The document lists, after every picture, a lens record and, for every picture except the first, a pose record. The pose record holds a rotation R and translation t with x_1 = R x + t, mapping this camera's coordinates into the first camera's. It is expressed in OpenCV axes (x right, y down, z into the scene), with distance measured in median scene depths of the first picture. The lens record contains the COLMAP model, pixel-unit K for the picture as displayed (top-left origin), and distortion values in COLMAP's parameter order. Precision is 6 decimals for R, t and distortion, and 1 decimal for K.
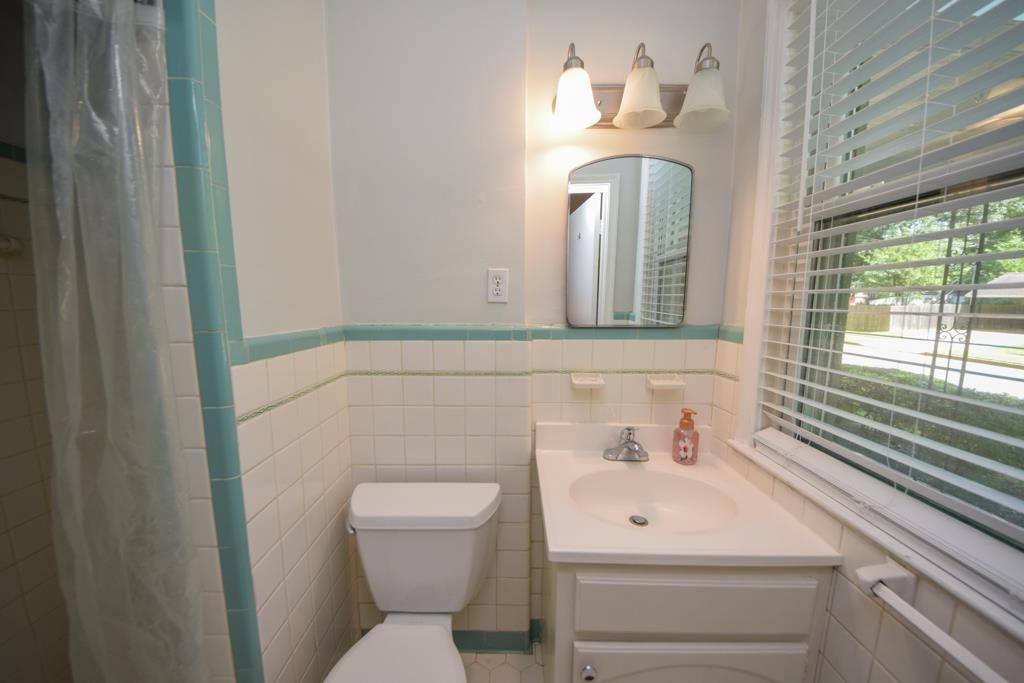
lens RADIAL K [[362.7, 0, 509.3], [0, 362.7, 346.3], [0, 0, 1]] dist [0.046007, -0.030733]
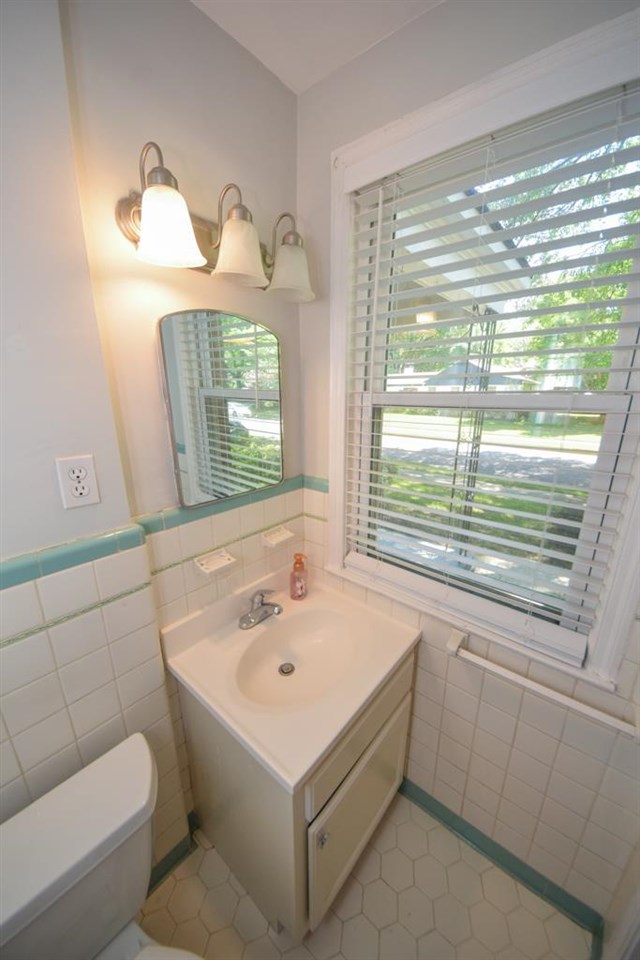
lens RADIAL K [[340.0, 0, 320.0], [0, 340.0, 480.0], [0, 0, 1]] dist [0.046007, -0.030733]
pose [[0.619892, -0.205228, 0.757374, -0.248284], [0.087134, 0.977226, 0.193486, -0.268145], [-0.779834, -0.053948, 0.623657, 0.279958]]
